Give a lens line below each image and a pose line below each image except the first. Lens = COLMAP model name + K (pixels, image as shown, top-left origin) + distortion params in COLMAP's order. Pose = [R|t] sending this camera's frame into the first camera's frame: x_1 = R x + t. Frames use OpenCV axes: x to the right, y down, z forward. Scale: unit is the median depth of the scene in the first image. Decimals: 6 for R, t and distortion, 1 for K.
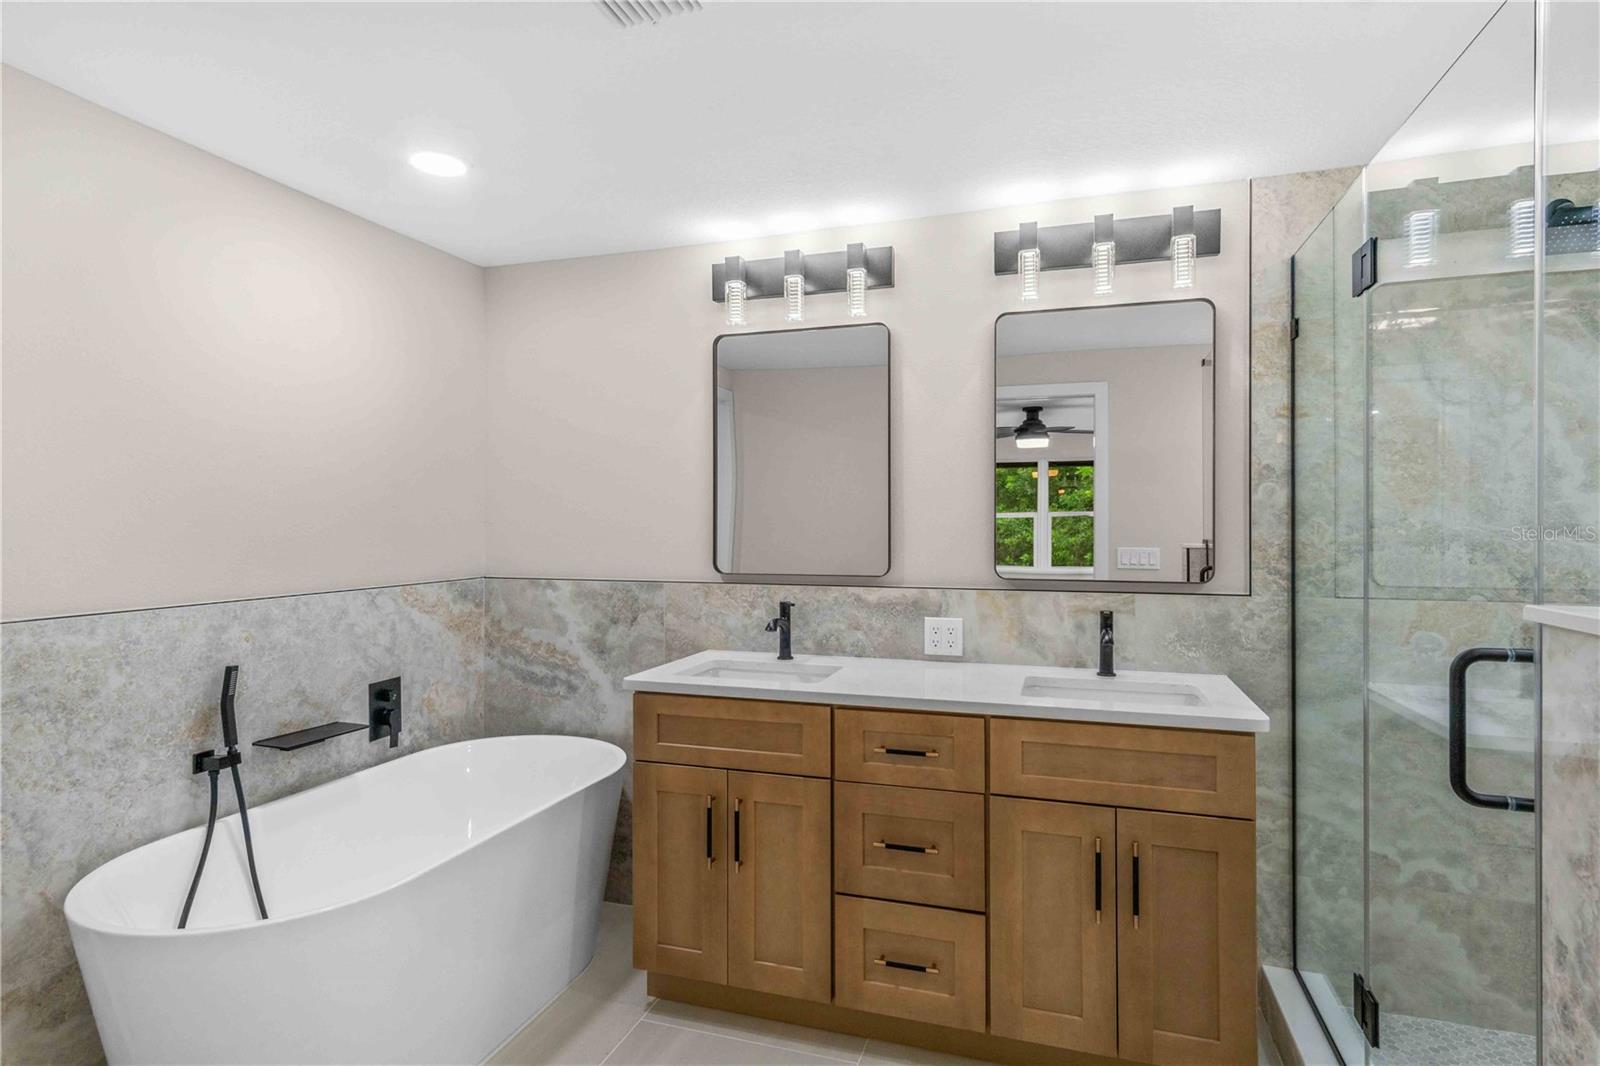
lens RADIAL K [[858.4, 0, 791.7], [0, 858.4, 526.4], [0, 0, 1]] dist [0.009518, -0.002440]
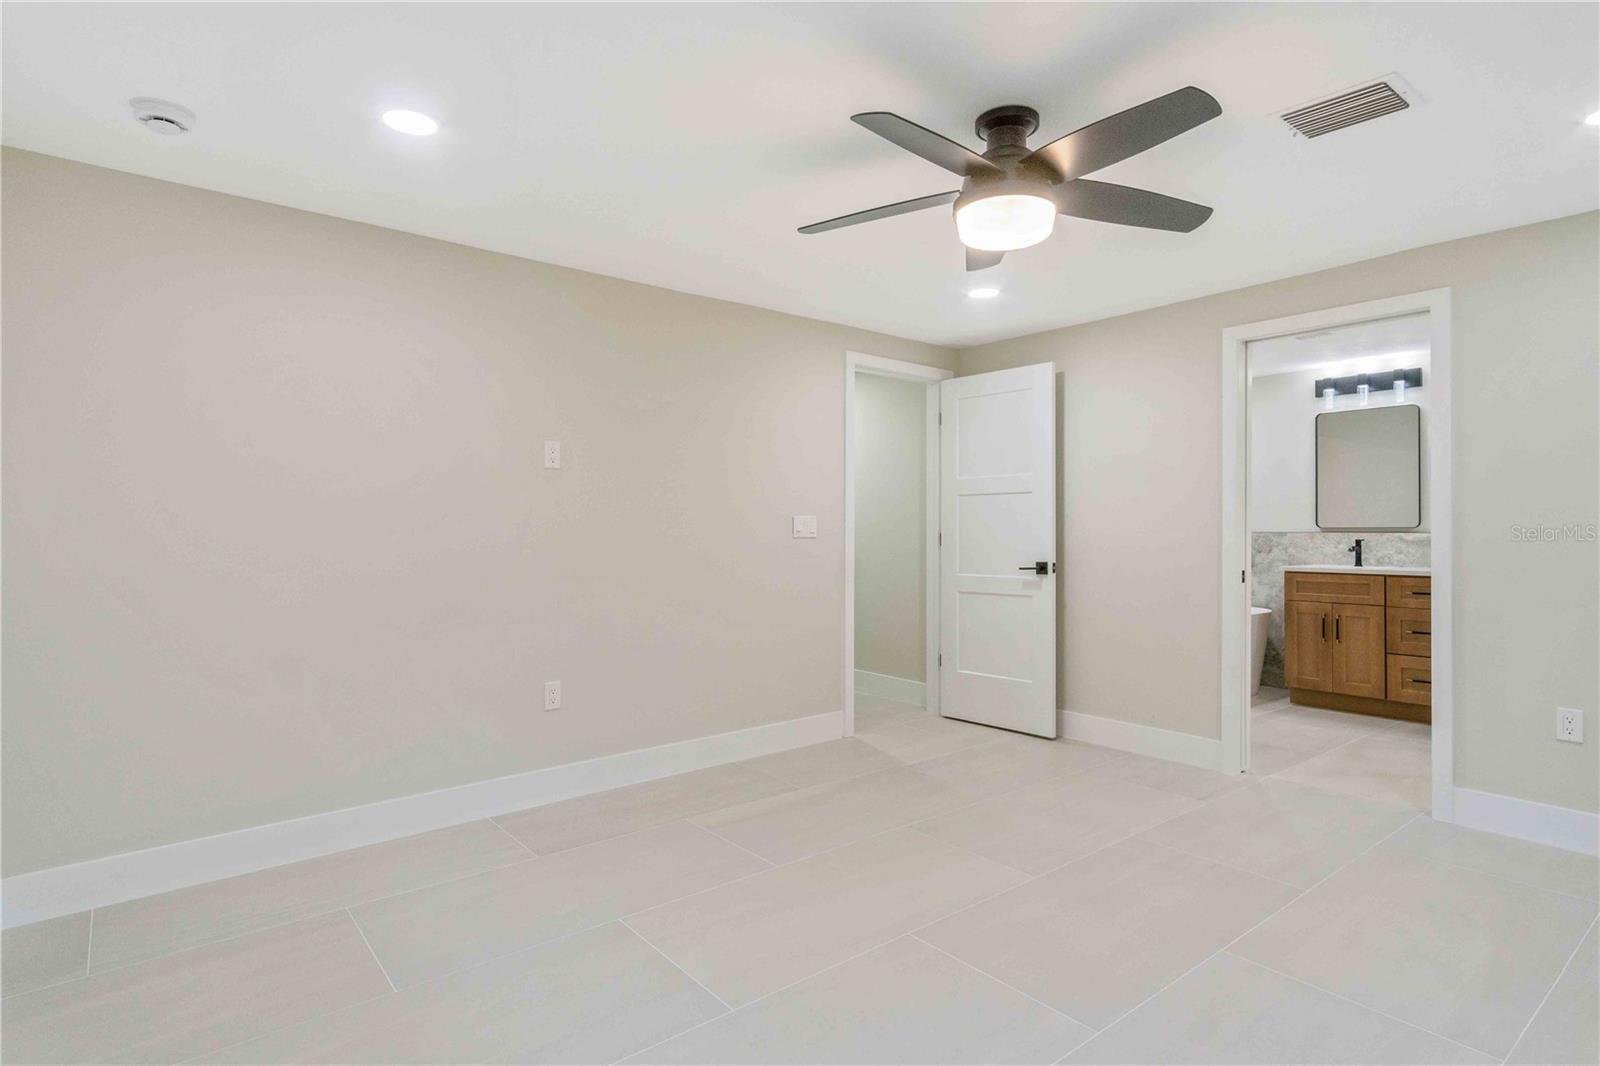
lens RADIAL K [[858.4, 0, 792.7], [0, 858.4, 529.9], [0, 0, 1]] dist [0.009518, -0.002440]
pose [[0.846701, -0.003547, -0.532058, -0.065224], [0.000582, 0.999983, -0.005742, 0.085319], [0.532069, 0.004552, 0.846689, -1.721488]]
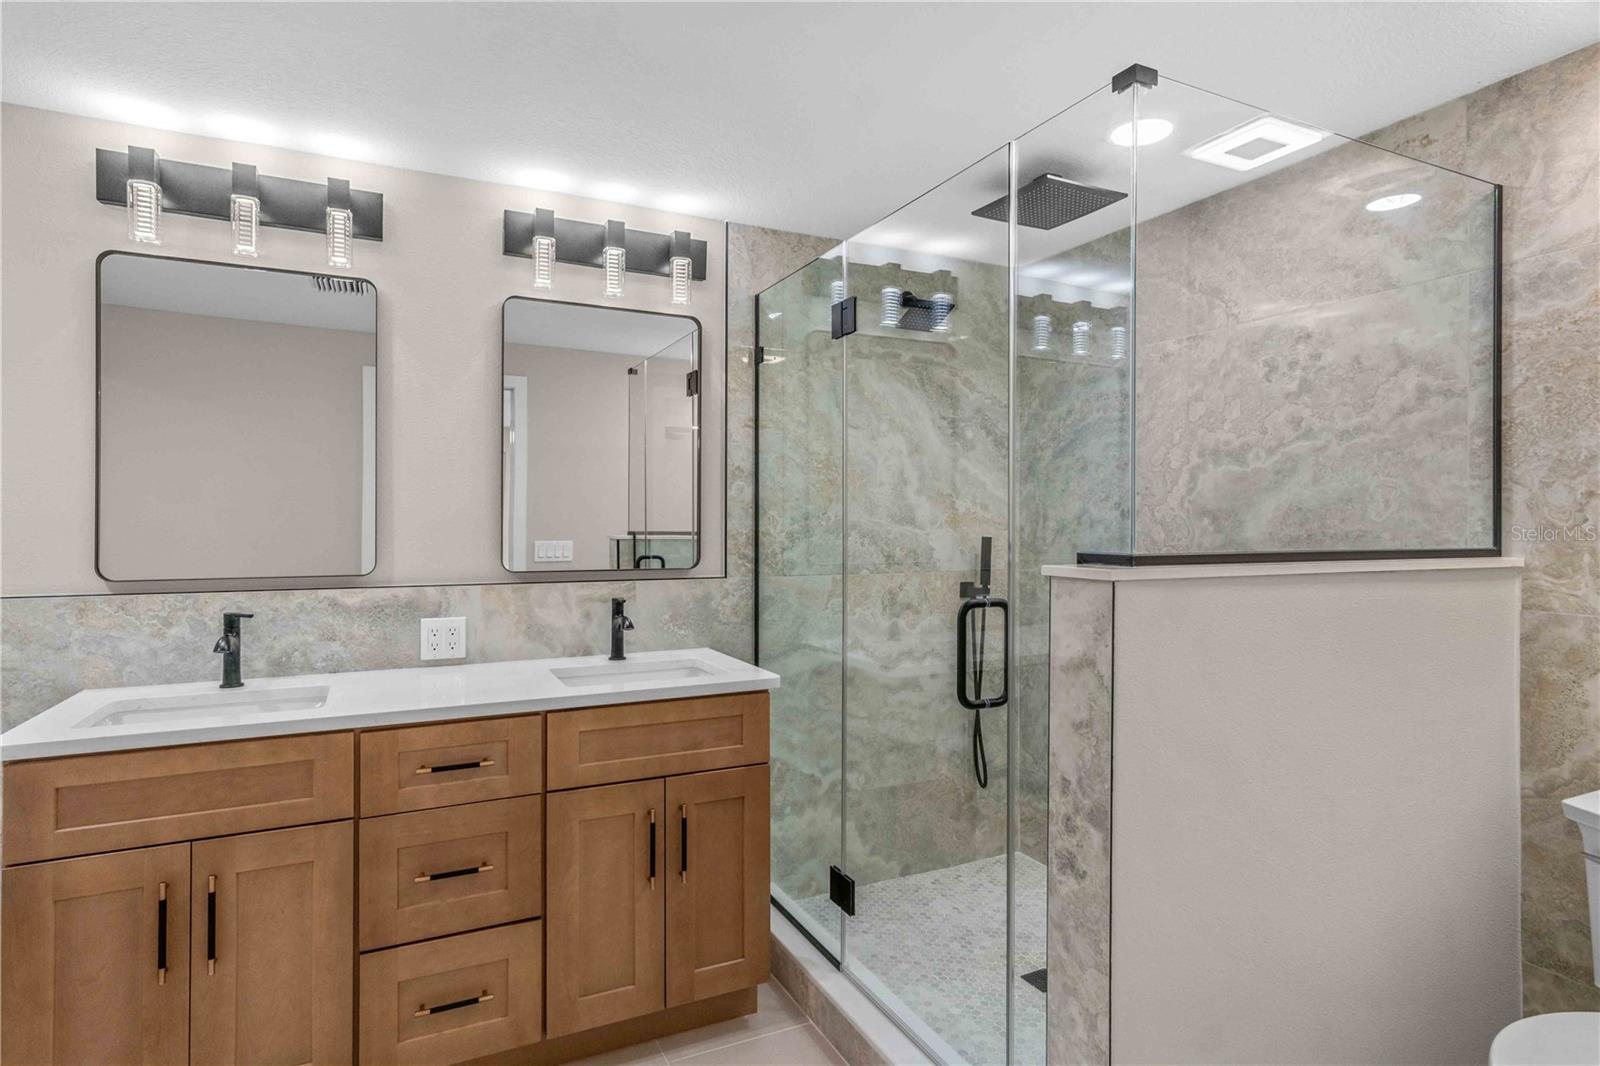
lens RADIAL K [[858.4, 0, 829.7], [0, 858.4, 520.9], [0, 0, 1]] dist [0.009518, -0.002440]
pose [[0.708529, 0.002146, 0.705678, -0.196343], [-0.001062, 0.999997, -0.001975, 0.005797], [-0.705681, 0.000649, 0.708530, 0.073945]]
